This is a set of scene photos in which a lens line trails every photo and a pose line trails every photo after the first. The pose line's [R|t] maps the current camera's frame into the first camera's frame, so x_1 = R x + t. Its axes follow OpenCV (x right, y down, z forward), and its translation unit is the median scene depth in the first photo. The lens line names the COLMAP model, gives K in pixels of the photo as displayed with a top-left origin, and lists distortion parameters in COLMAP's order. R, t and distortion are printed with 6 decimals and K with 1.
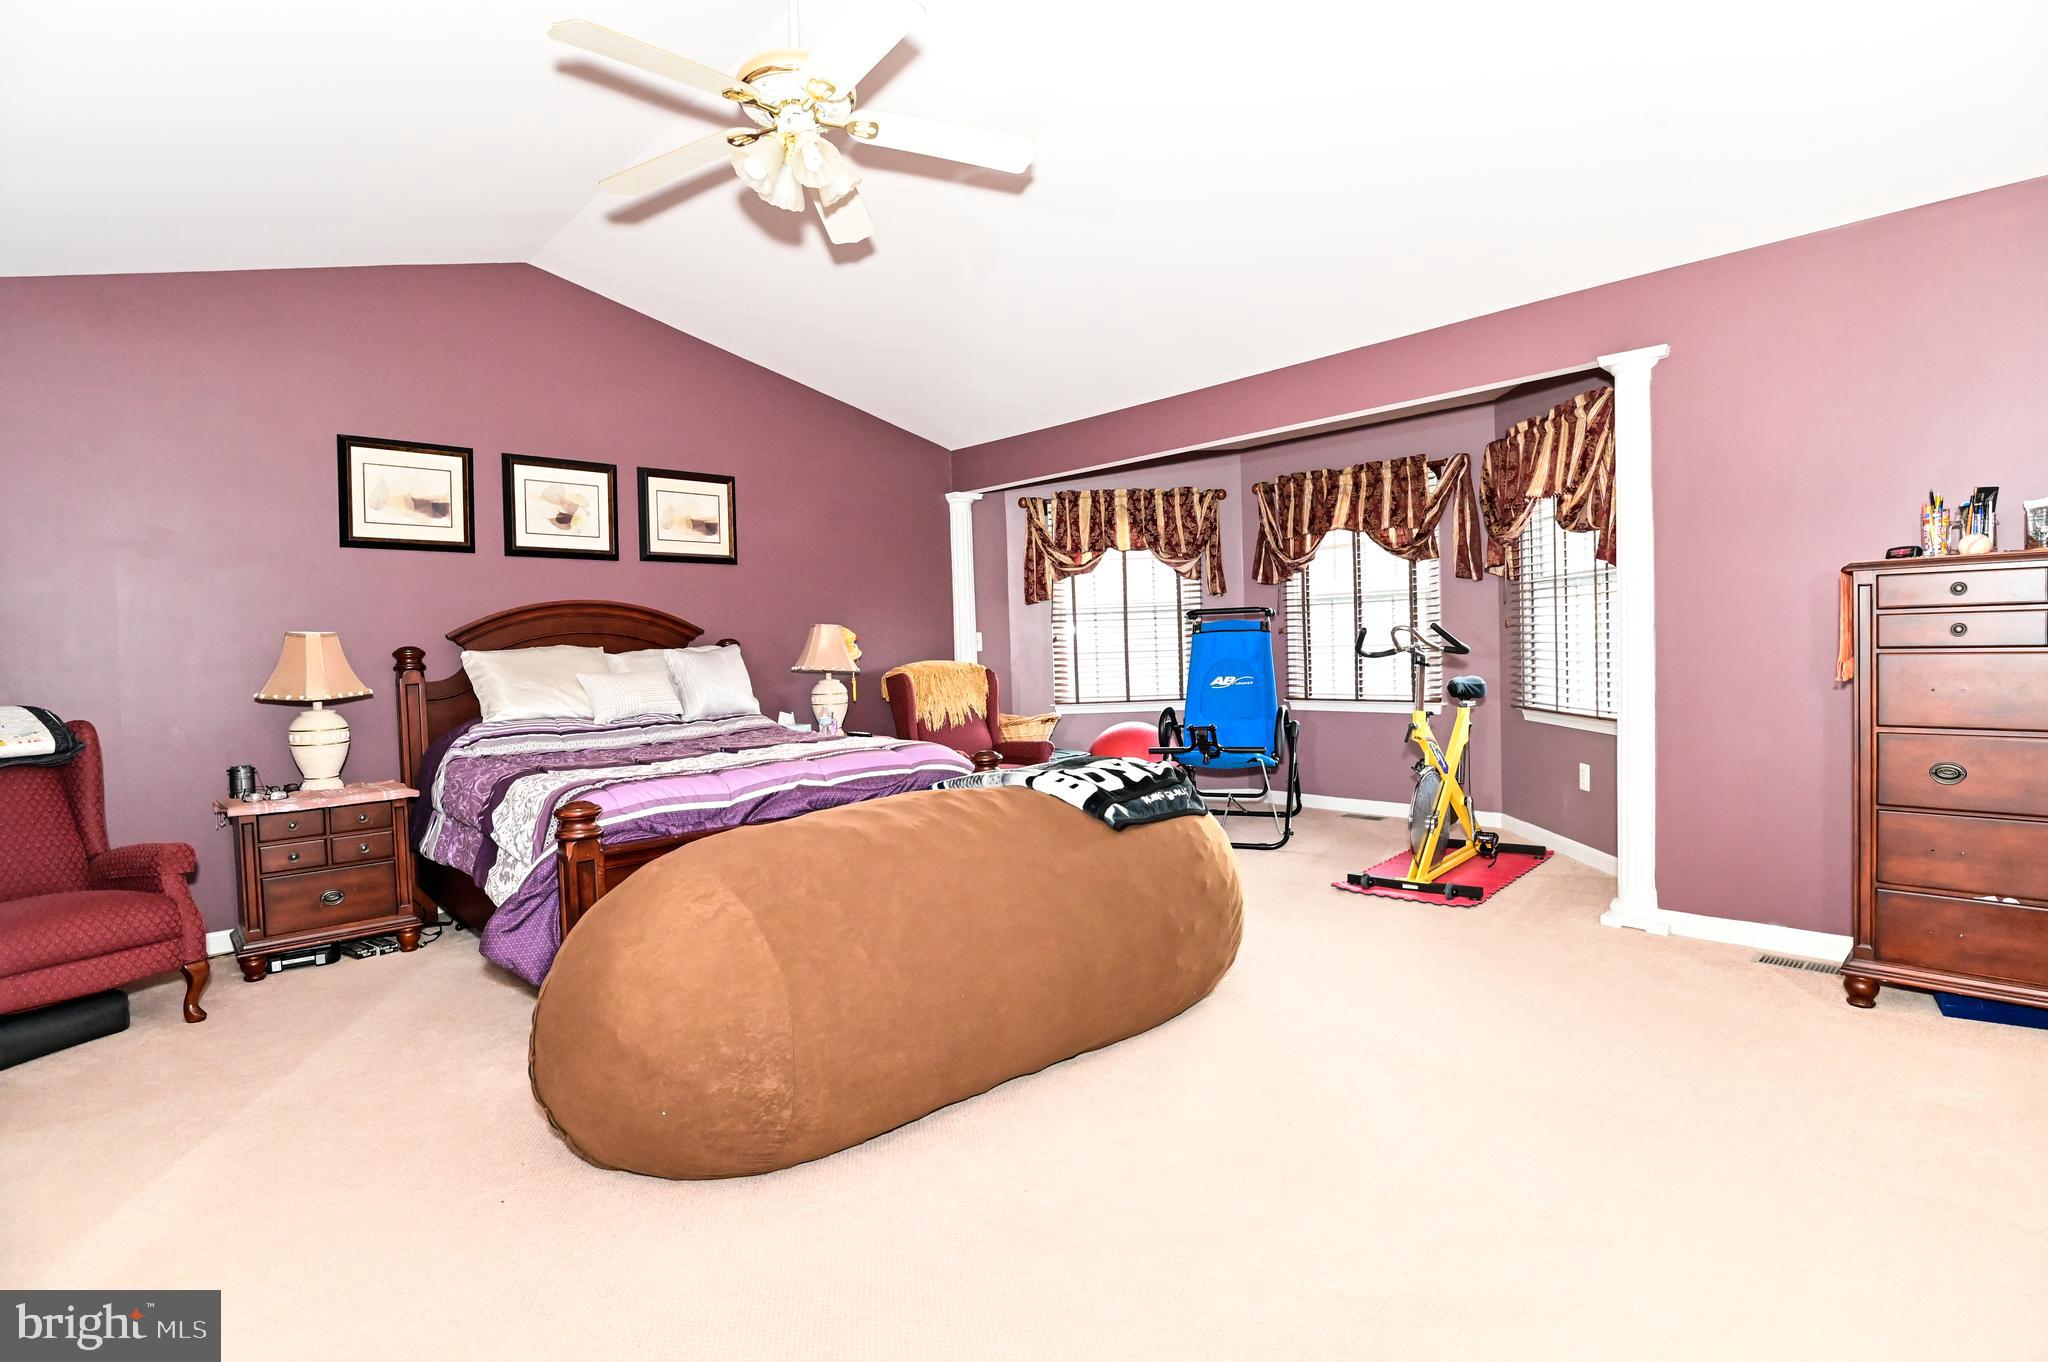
lens RADIAL K [[1013.8, 0, 1042.3], [0, 1013.8, 677.4], [0, 0, 1]] dist [-0.022722, -0.004528]
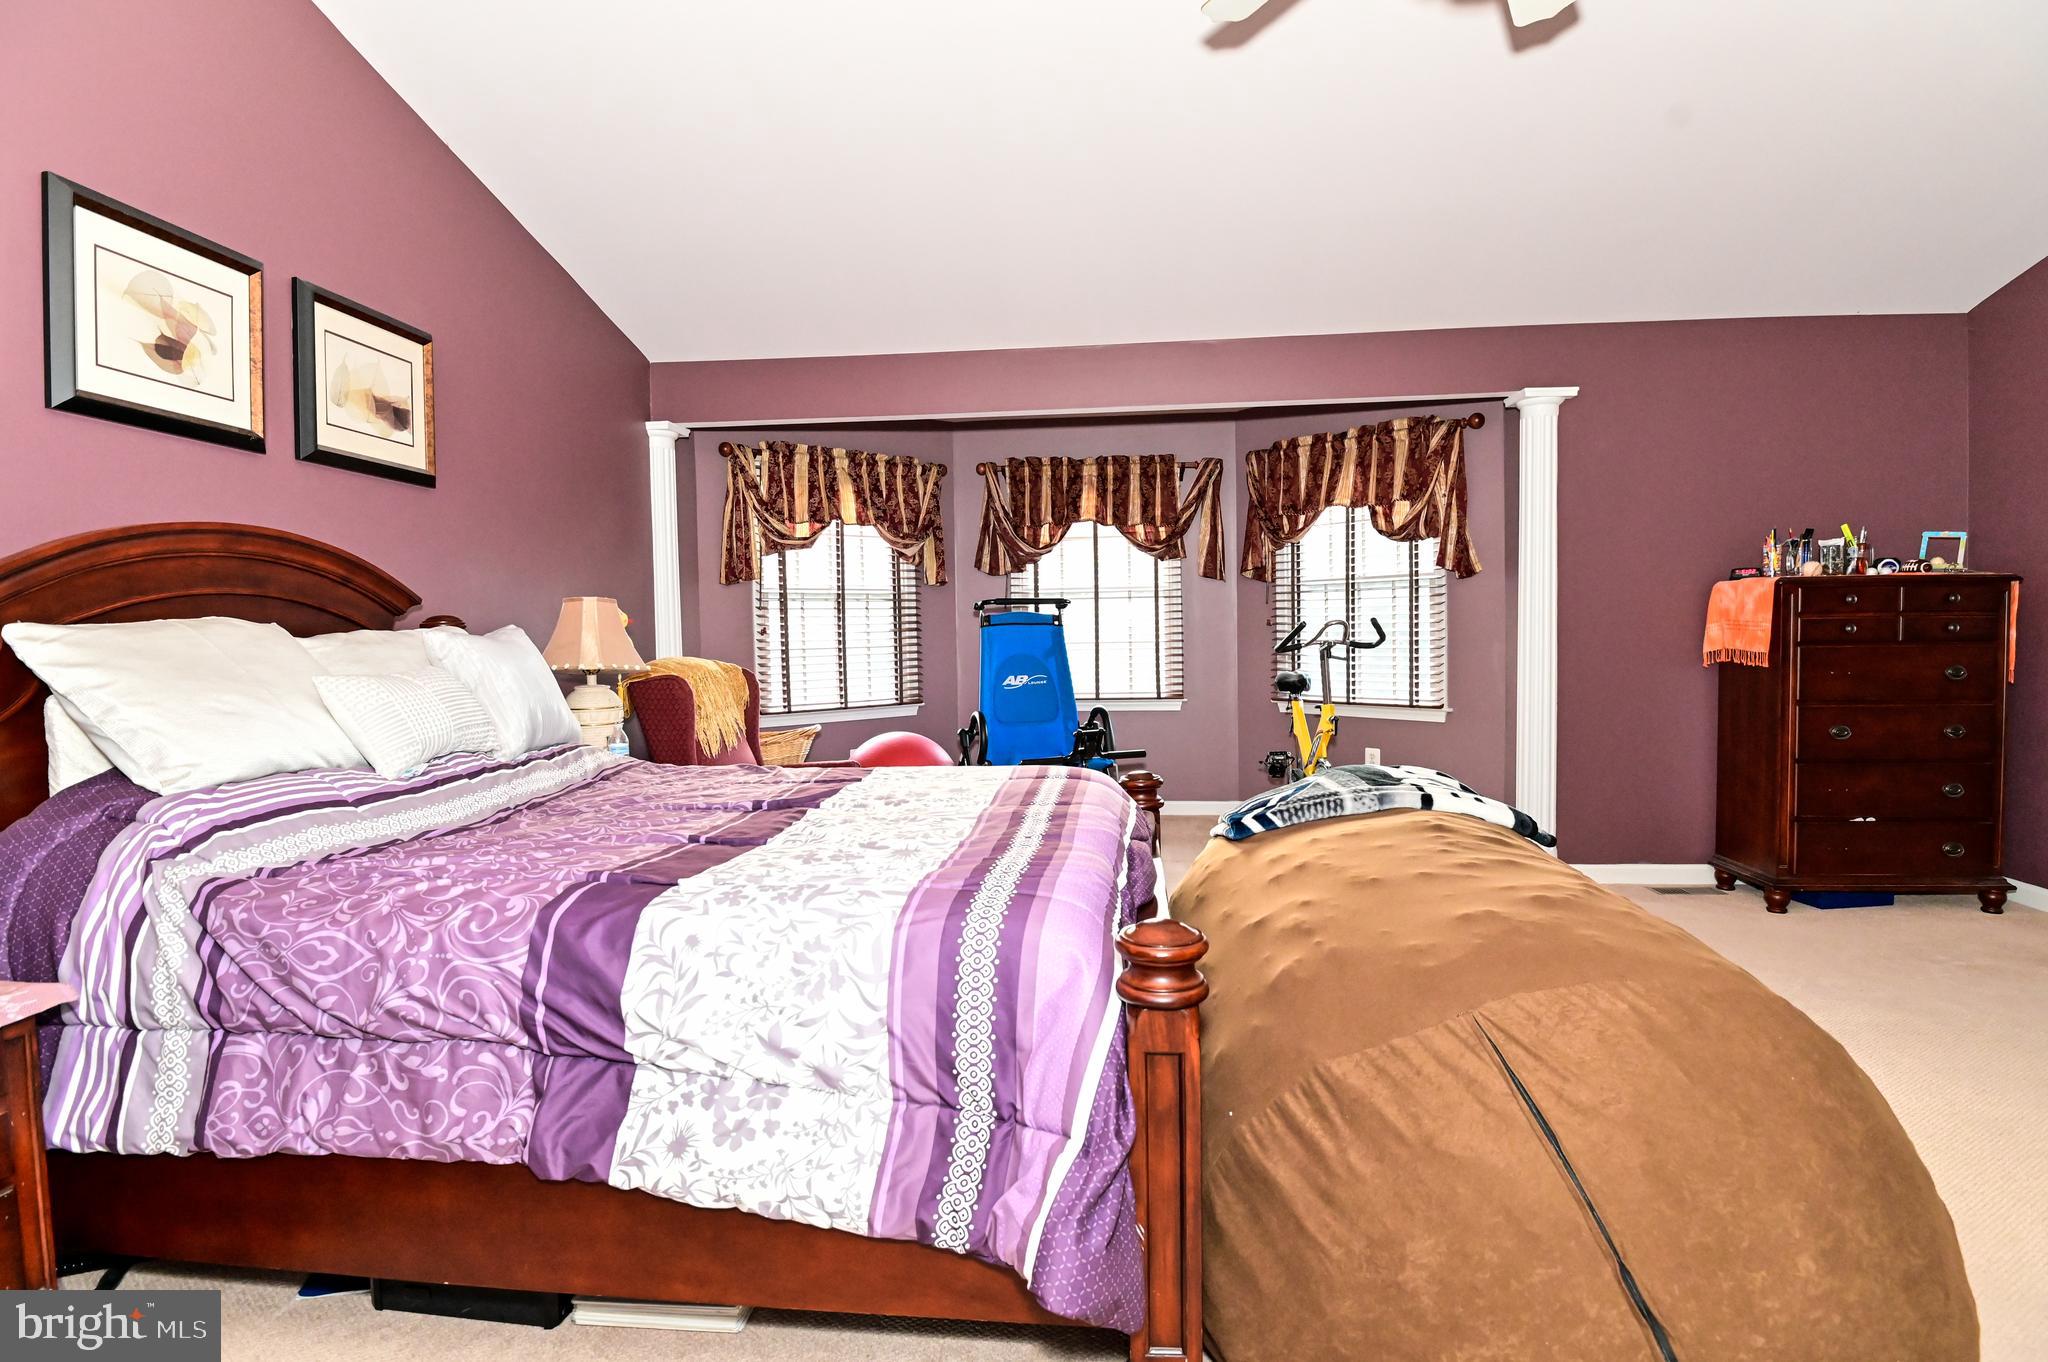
lens RADIAL K [[1013.8, 0, 1019.9], [0, 1013.8, 674.3], [0, 0, 1]] dist [-0.022722, -0.004528]
pose [[0.753493, -0.009007, 0.657394, -0.399446], [0.014344, 0.999893, -0.002741, 0.000790], [-0.657299, 0.011495, 0.753542, 0.327410]]
